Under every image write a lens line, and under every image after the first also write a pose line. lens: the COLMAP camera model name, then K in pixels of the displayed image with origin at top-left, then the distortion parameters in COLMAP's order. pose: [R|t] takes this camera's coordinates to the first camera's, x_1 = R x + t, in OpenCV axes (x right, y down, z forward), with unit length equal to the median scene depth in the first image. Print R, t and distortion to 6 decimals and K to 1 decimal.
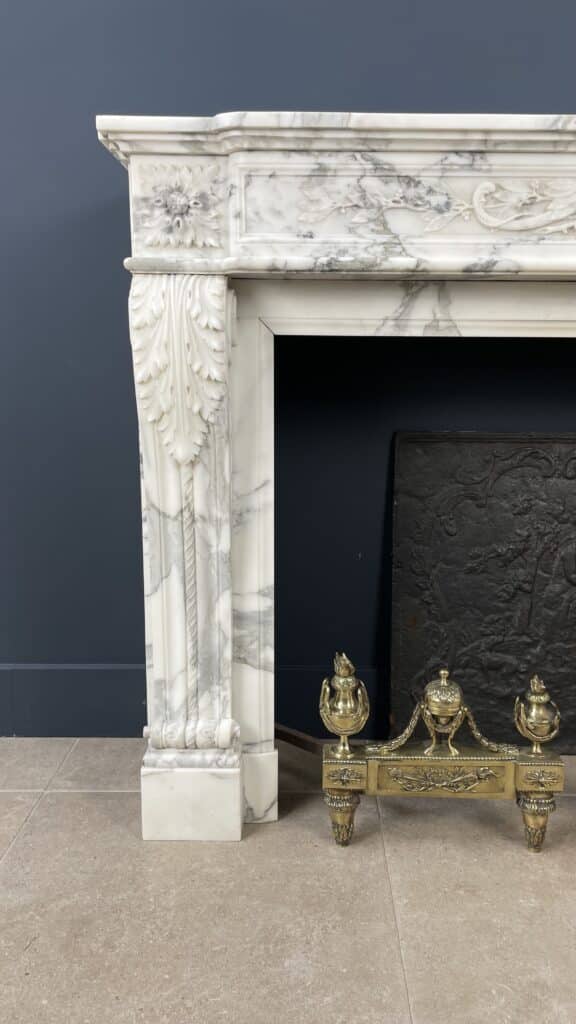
lens RADIAL K [[789.2, 0, 311.4], [0, 789.2, 504.2], [0, 0, 1]] dist [0.088740, -0.124368]
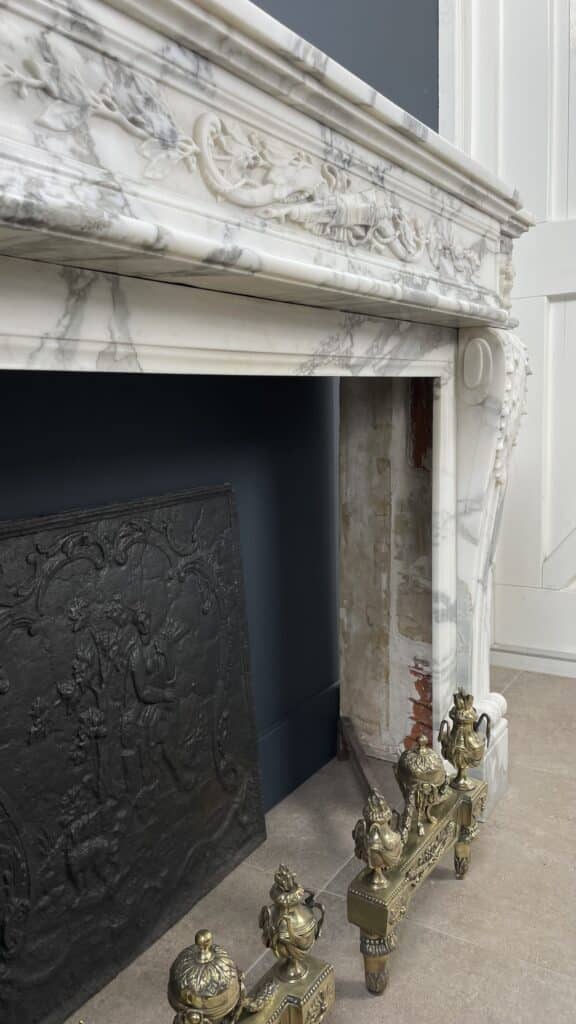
lens RADIAL K [[797.2, 0, 240.6], [0, 797.2, 508.3], [0, 0, 1]] dist [0.087757, -0.121601]
pose [[0.560114, -0.138215, 0.816804, -0.263572], [0.171929, 0.983910, 0.048593, -0.125951], [-0.810378, 0.113214, 0.574865, 0.599424]]
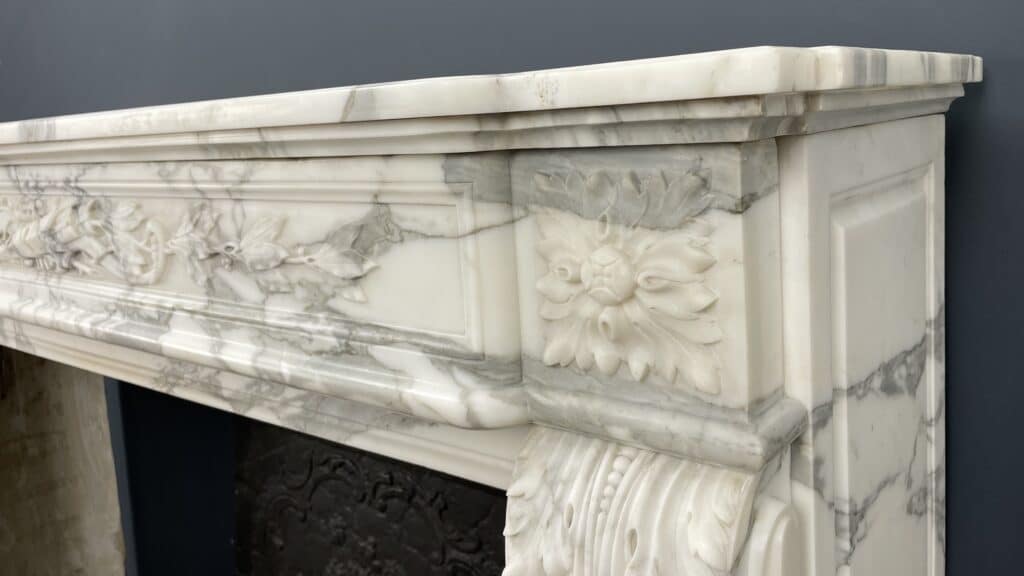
lens RADIAL K [[844.2, 0, 518.9], [0, 844.2, 214.4], [0, 0, 1]] dist [0.091435, -0.150715]
pose [[0.778501, 0.015625, -0.627449, 1.103064], [-0.038105, 0.999023, -0.022399, -0.347685], [0.626486, 0.041347, 0.778336, 0.607683]]
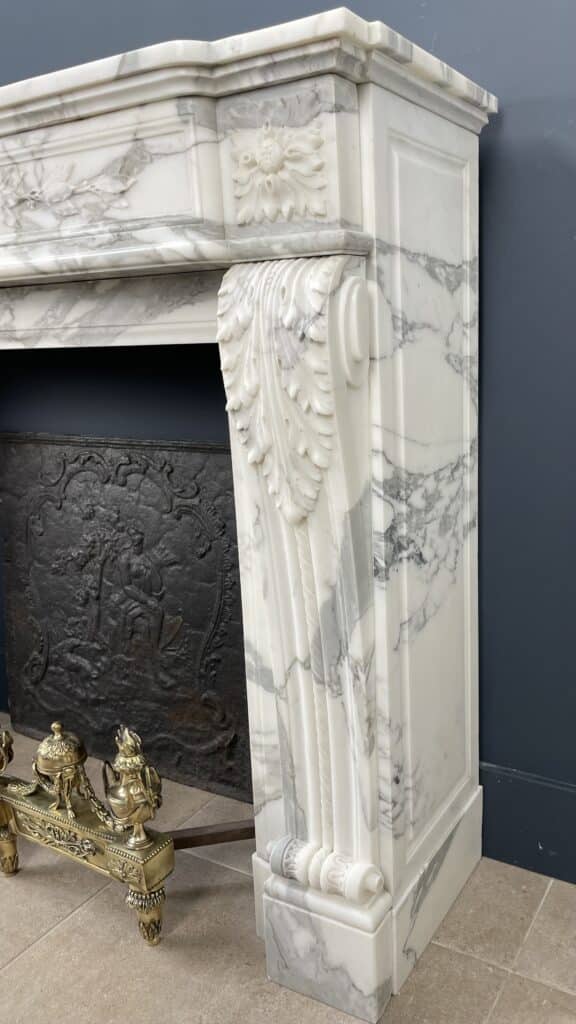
lens RADIAL K [[803.0, 0, 350.1], [0, 803.0, 505.0], [0, 0, 1]] dist [0.097575, -0.150443]
pose [[0.867939, 0.062098, -0.492774, 1.298712], [-0.033977, 0.997252, 0.065826, -0.102166], [0.495508, -0.040390, 0.867664, 0.370835]]
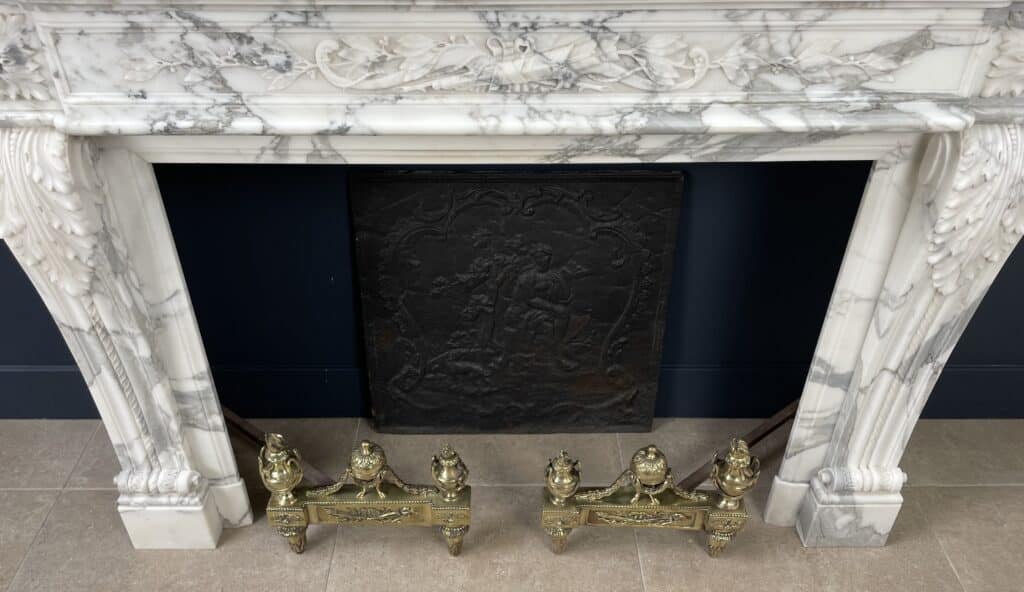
lens RADIAL K [[796.8, 0, 496.8], [0, 796.8, 294.0], [0, 0, 1]] dist [0.087437, -0.121270]
pose [[0.999934, -0.009225, -0.006908, 0.364913], [0.011324, 0.897833, 0.440190, -0.481297], [0.002141, -0.440239, 0.897878, 0.070115]]
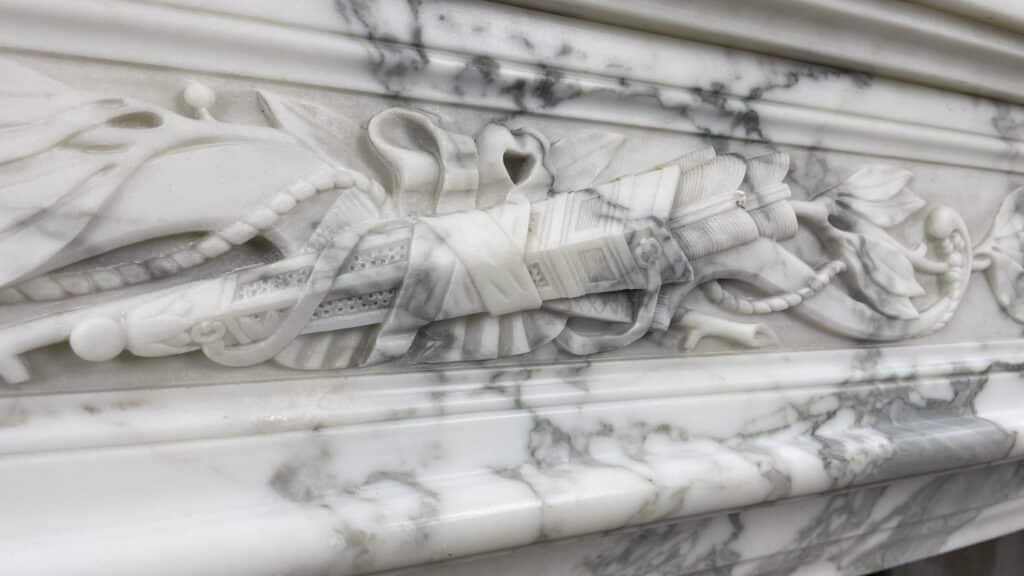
lens RADIAL K [[794.3, 0, 510.9], [0, 794.3, 281.5], [0, 0, 1]] dist [0.073528, -0.116949]
pose [[0.873594, -0.004941, 0.486630, 0.294397], [0.077556, 0.988582, -0.129191, -0.297814], [-0.480436, 0.150602, 0.864003, 0.731294]]
